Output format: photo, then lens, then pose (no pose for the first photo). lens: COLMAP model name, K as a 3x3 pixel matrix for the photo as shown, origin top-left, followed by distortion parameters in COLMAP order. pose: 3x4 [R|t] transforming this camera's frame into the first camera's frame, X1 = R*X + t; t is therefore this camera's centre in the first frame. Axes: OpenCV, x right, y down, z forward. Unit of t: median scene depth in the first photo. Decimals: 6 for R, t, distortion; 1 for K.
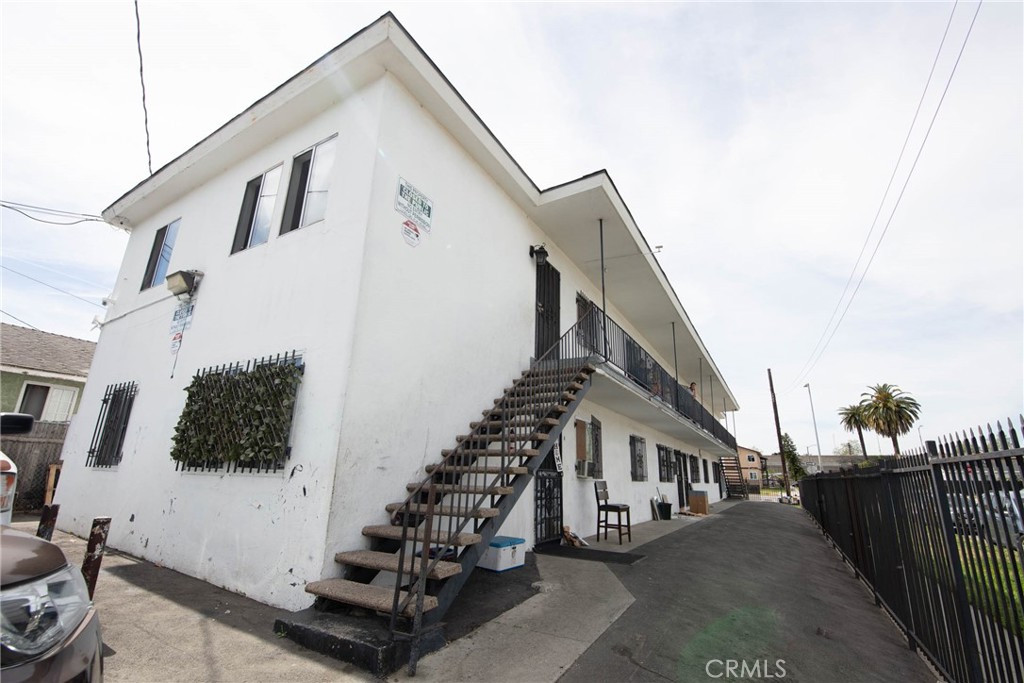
lens RADIAL K [[442.4, 0, 518.4], [0, 442.4, 345.7], [0, 0, 1]] dist [-0.000760, -0.011332]
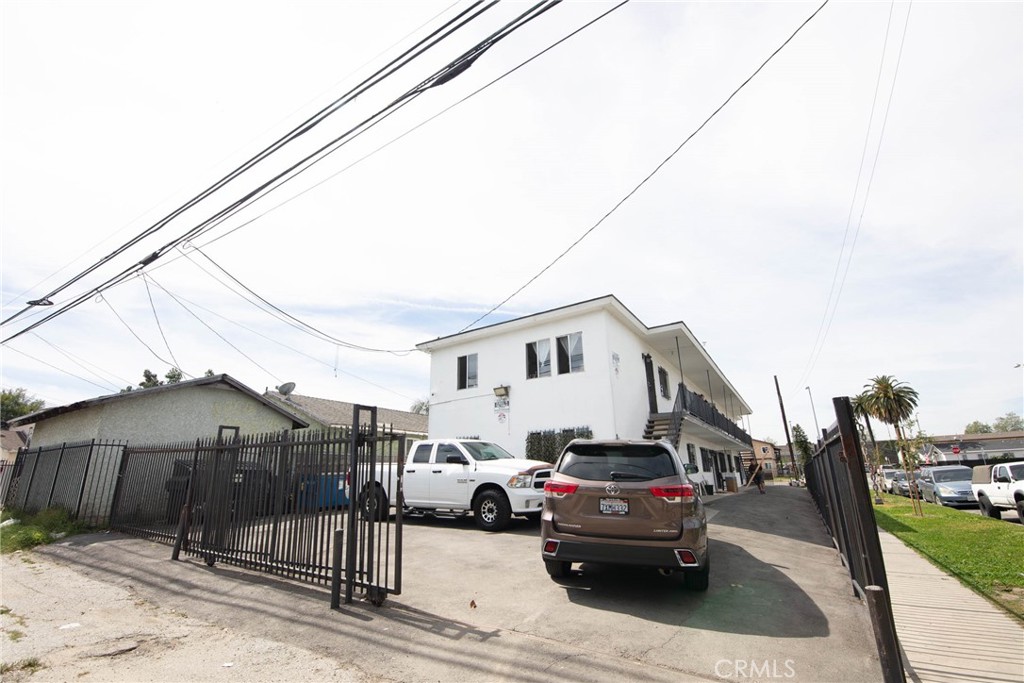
lens RADIAL K [[442.4, 0, 518.4], [0, 442.4, 345.7], [0, 0, 1]] dist [-0.000760, -0.011332]
pose [[0.998391, -0.054469, -0.015798, -0.194840], [0.054386, 0.998504, -0.005586, -0.110519], [0.016078, 0.004718, 0.999860, -0.389564]]
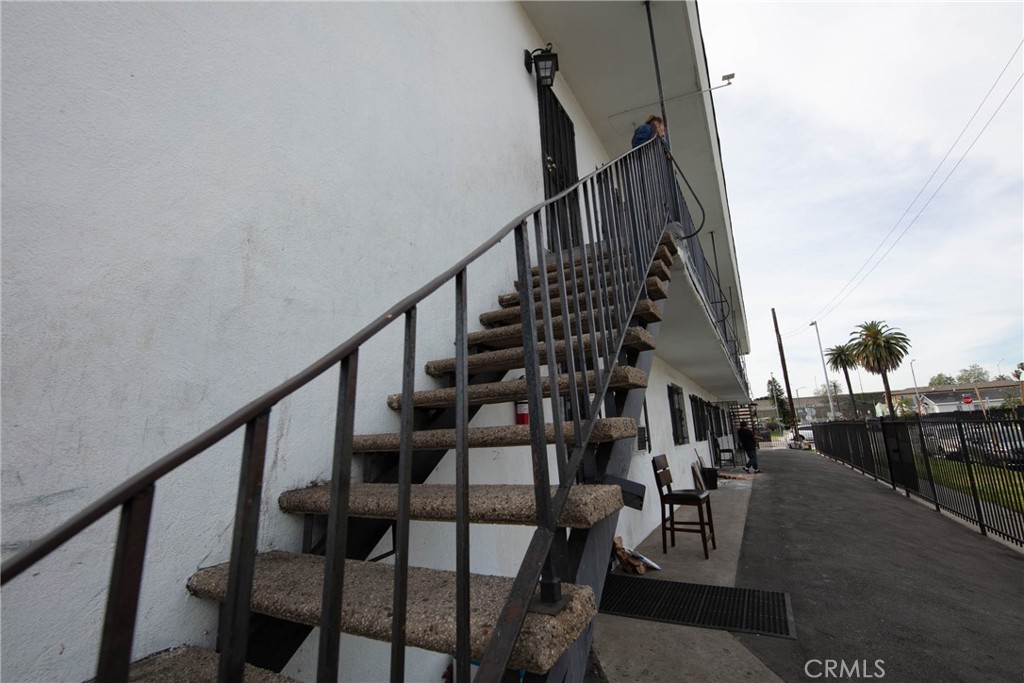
lens RADIAL K [[442.4, 0, 518.4], [0, 442.4, 345.7], [0, 0, 1]] dist [-0.000760, -0.011332]
pose [[0.996897, -0.069429, 0.037096, -0.010674], [0.066281, 0.994571, 0.080221, 0.037413], [-0.042465, -0.077513, 0.996087, 0.169576]]
